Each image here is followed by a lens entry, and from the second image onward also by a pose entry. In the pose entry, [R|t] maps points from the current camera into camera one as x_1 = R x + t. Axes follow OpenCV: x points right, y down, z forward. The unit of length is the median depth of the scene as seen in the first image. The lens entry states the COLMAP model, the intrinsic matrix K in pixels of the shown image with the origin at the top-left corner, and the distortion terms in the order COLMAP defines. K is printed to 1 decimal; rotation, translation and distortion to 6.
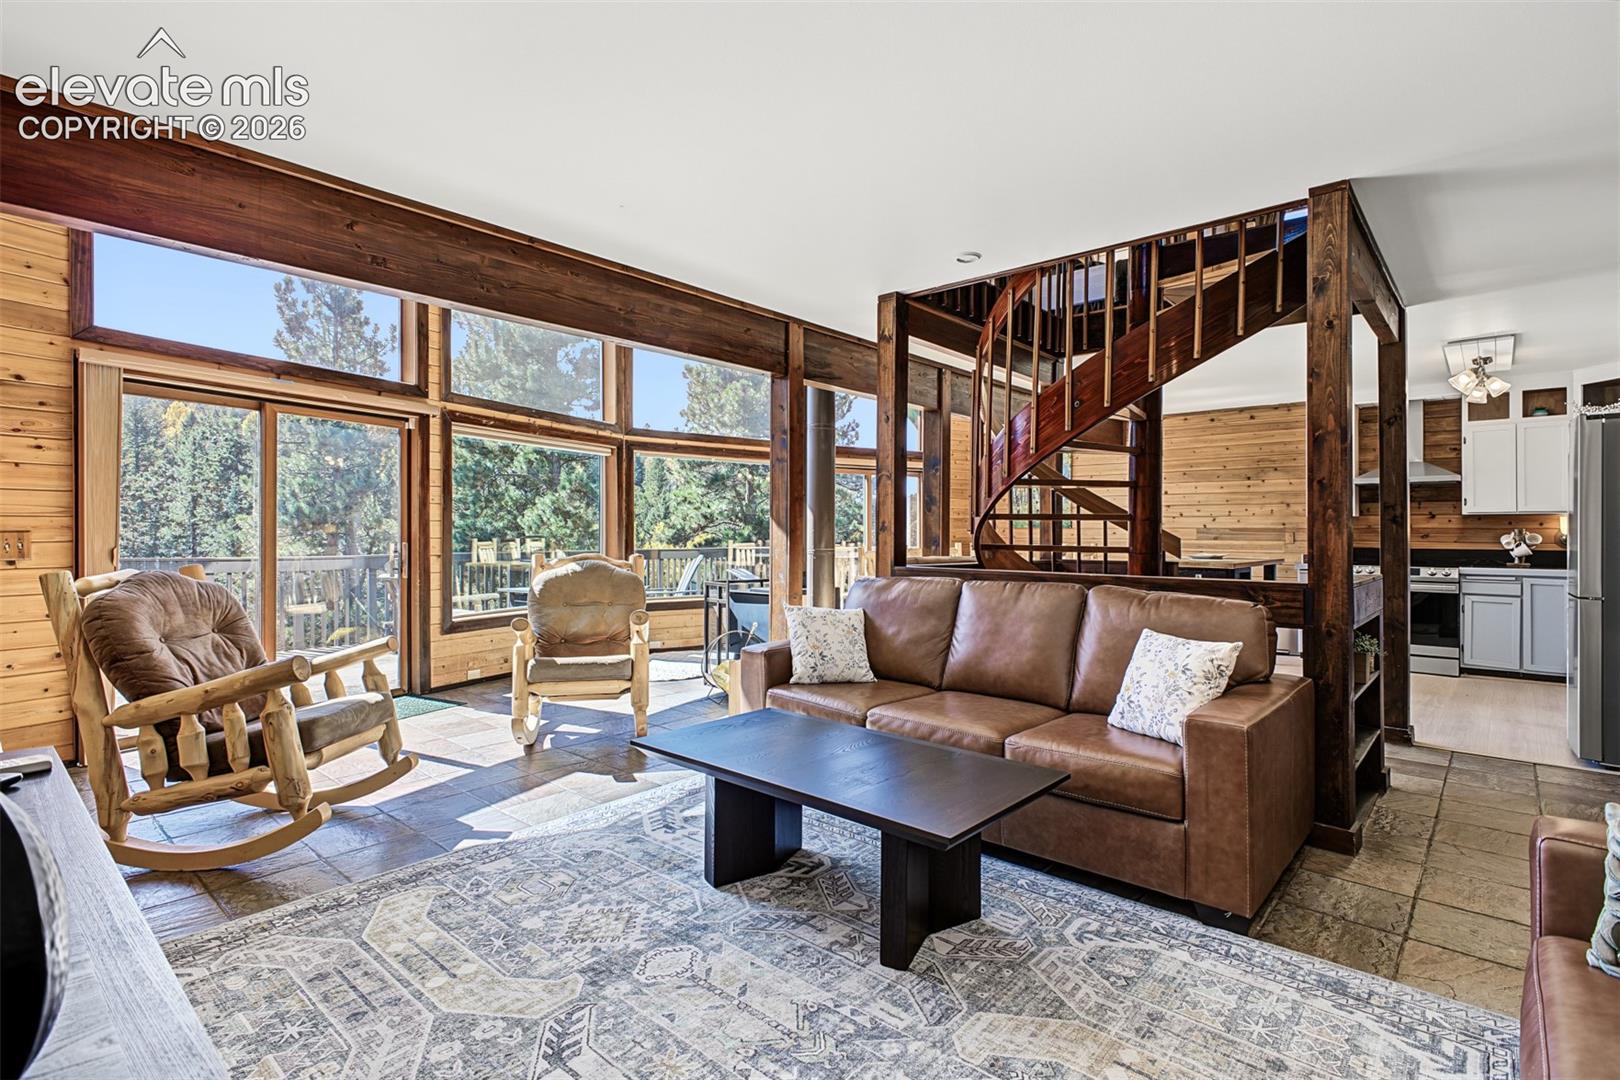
lens RADIAL K [[780.3, 0, 827.5], [0, 780.3, 530.5], [0, 0, 1]] dist [0.012233, 0.000233]
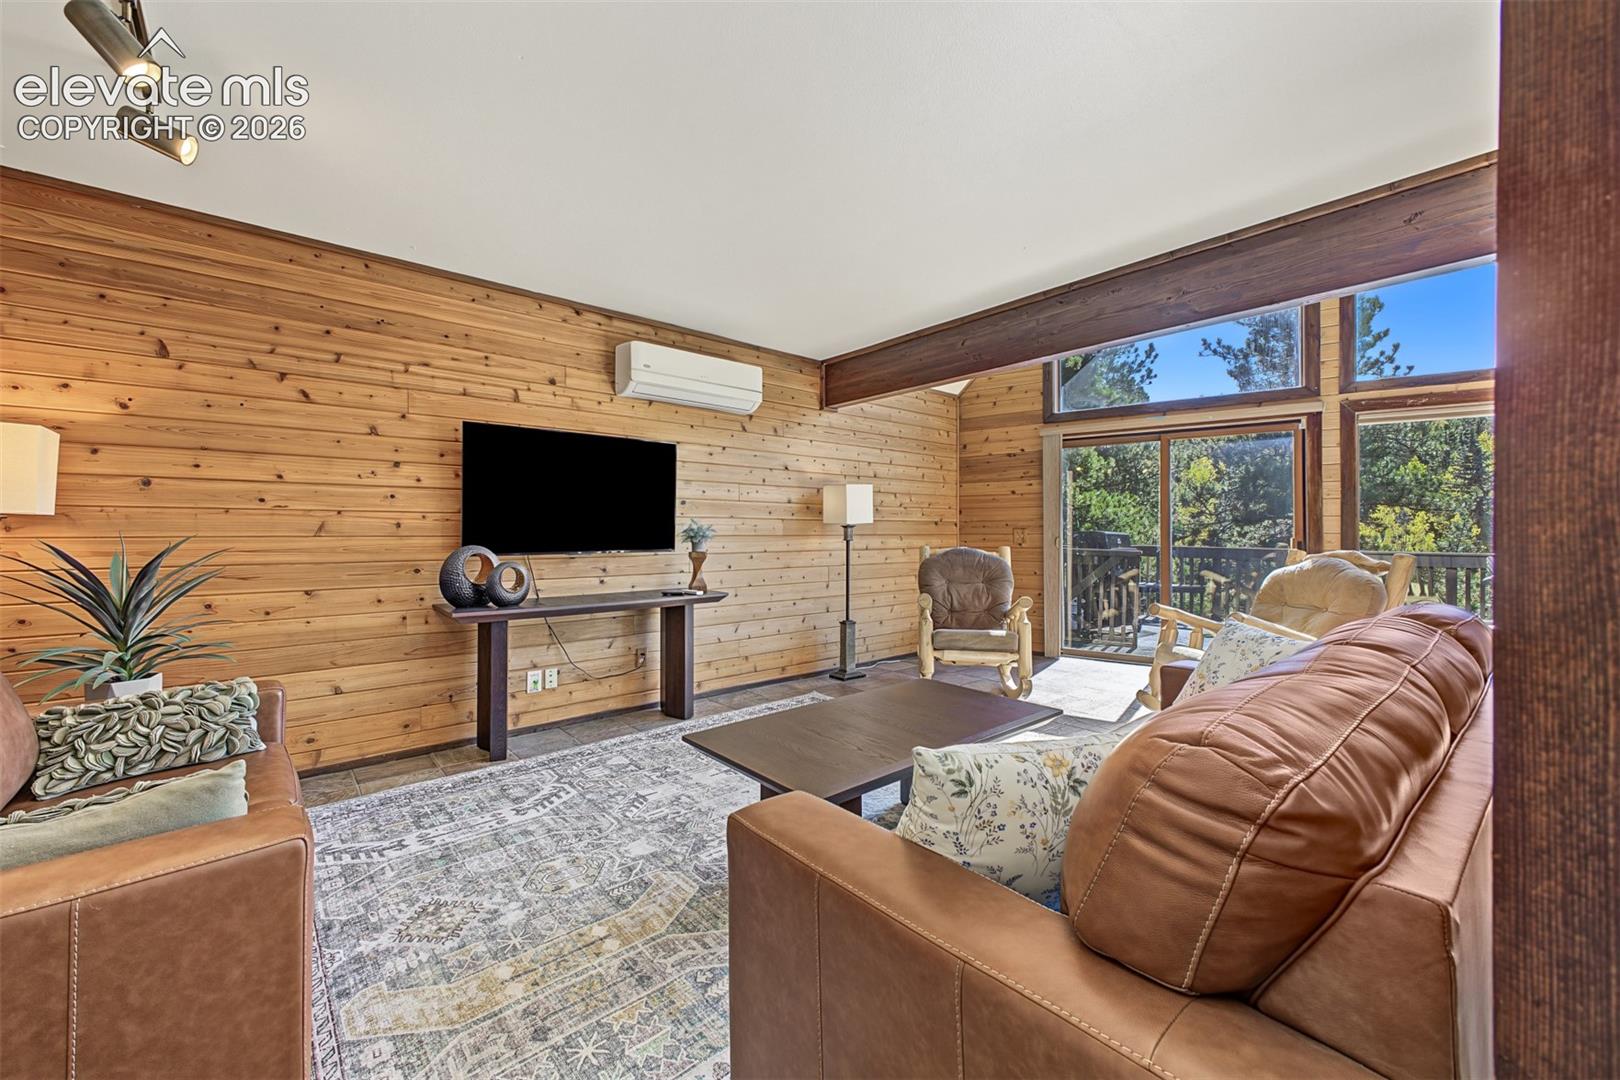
lens RADIAL K [[639.7, 0, 805.5], [0, 639.7, 537.6], [0, 0, 1]] dist [0.019954, -0.004502]
pose [[-0.153064, 0.009686, -0.988169, 0.365982], [0.004094, 0.999950, 0.009167, 0.003951], [0.988208, -0.002642, -0.153096, 0.410430]]
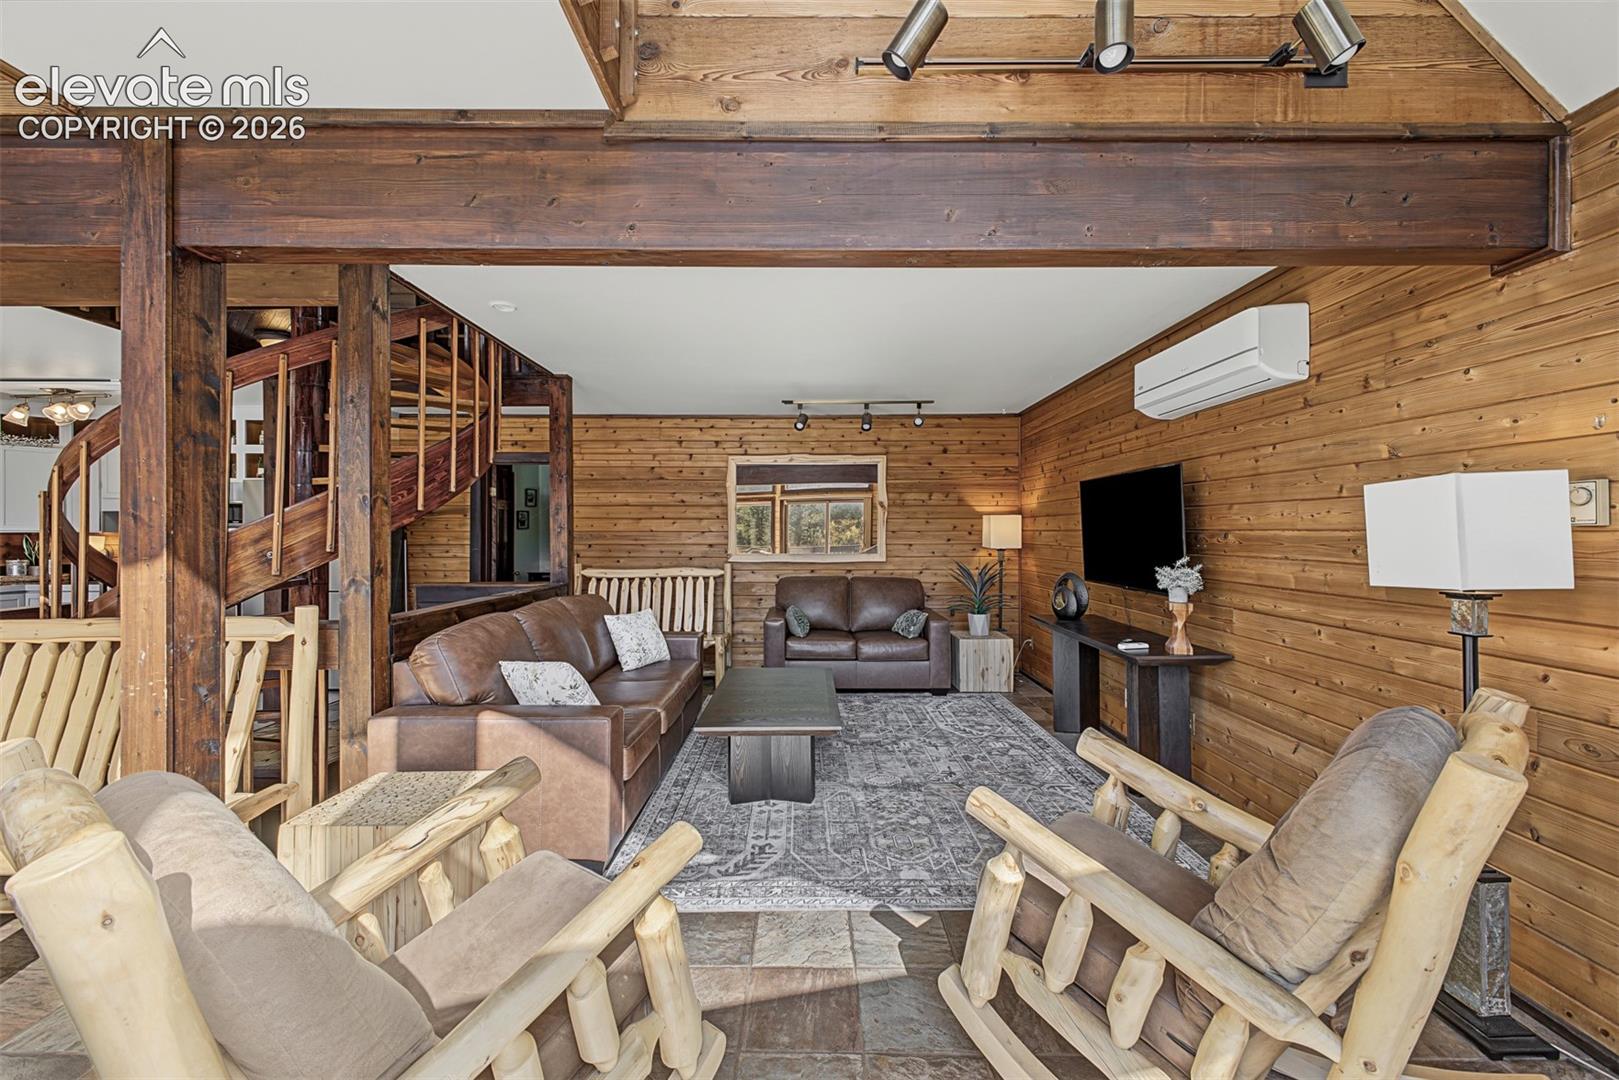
lens RADIAL K [[639.3, 0, 799.1], [0, 639.3, 535.9], [0, 0, 1]] dist [0.019954, -0.004502]
pose [[-0.644543, -0.008126, 0.764525, -0.440781], [-0.004579, 0.999967, 0.006768, -0.028181], [-0.764554, 0.000862, -0.644559, 0.744247]]
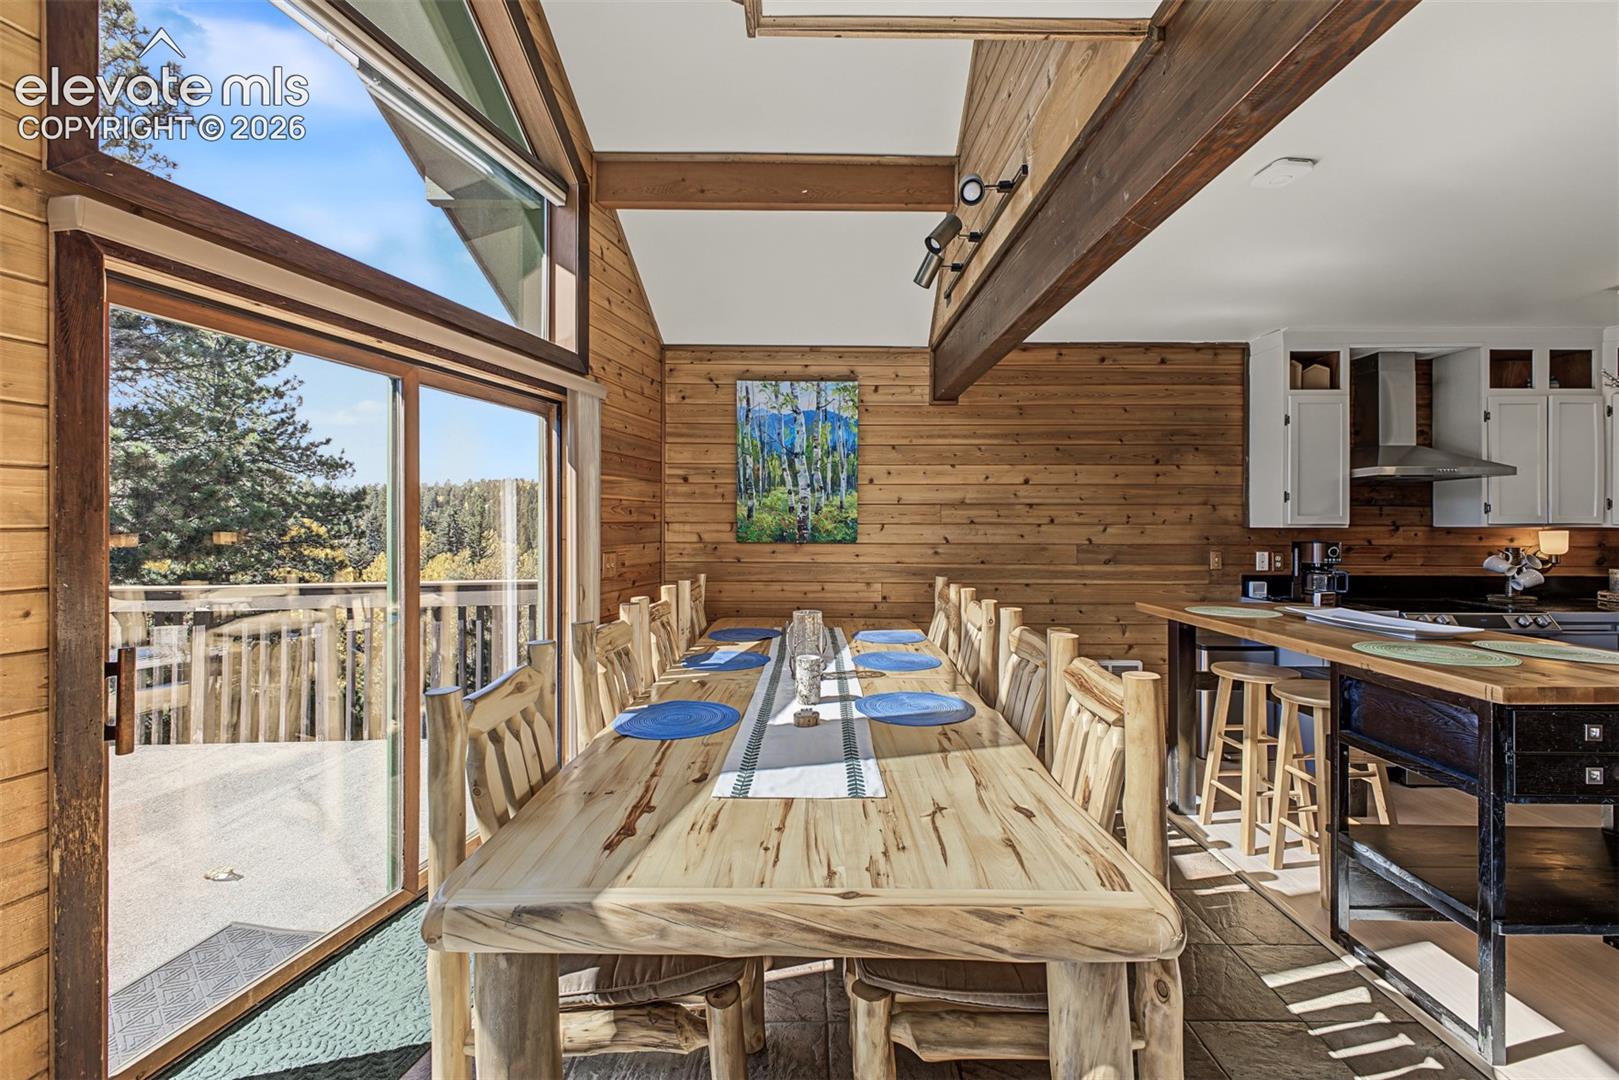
lens RADIAL K [[639.3, 0, 825.8], [0, 639.3, 526.4], [0, 0, 1]] dist [0.019954, -0.004502]
pose [[0.745153, 0.000108, 0.666893, 0.021485], [-0.002202, 0.999995, 0.002299, -0.022617], [-0.666890, -0.003182, 0.745150, 1.046152]]
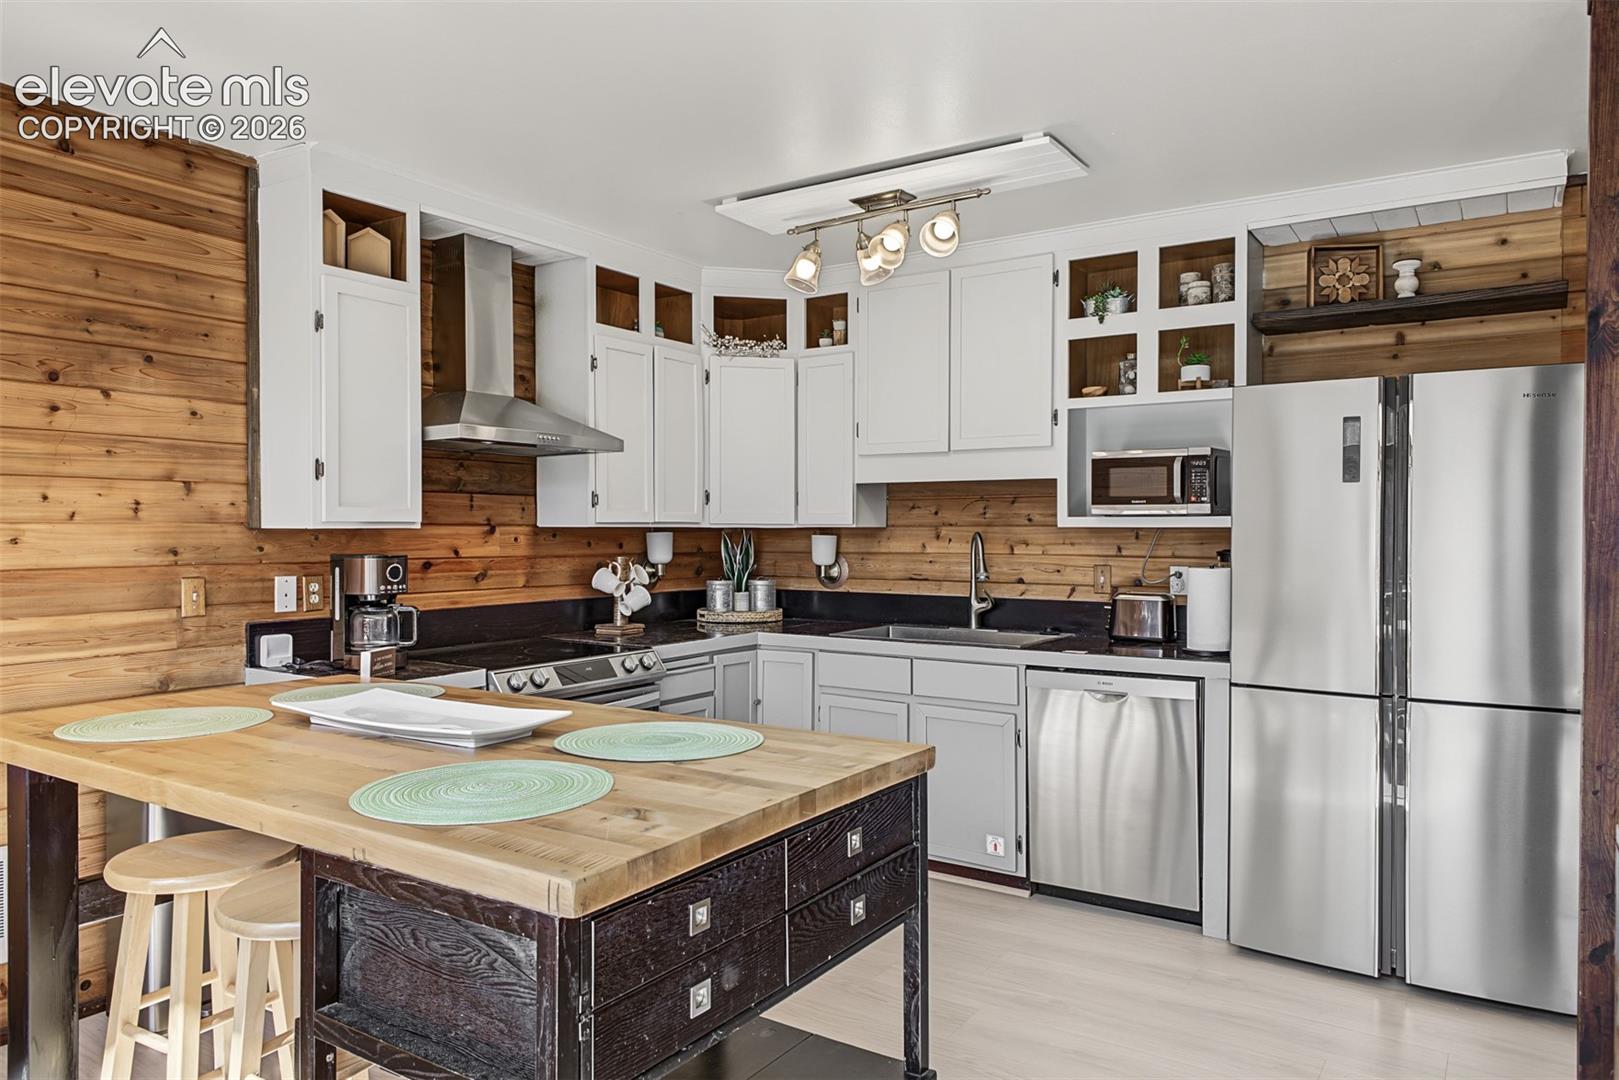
lens RADIAL K [[1087.2, 0, 804.7], [0, 1087.2, 536.4], [0, 0, 1]] dist [0.039627, -0.015918]
pose [[-0.129933, -0.009564, 0.991477, 0.183484], [-0.002304, 0.999954, 0.009344, -0.022851], [-0.991520, -0.001070, -0.129949, 1.043792]]
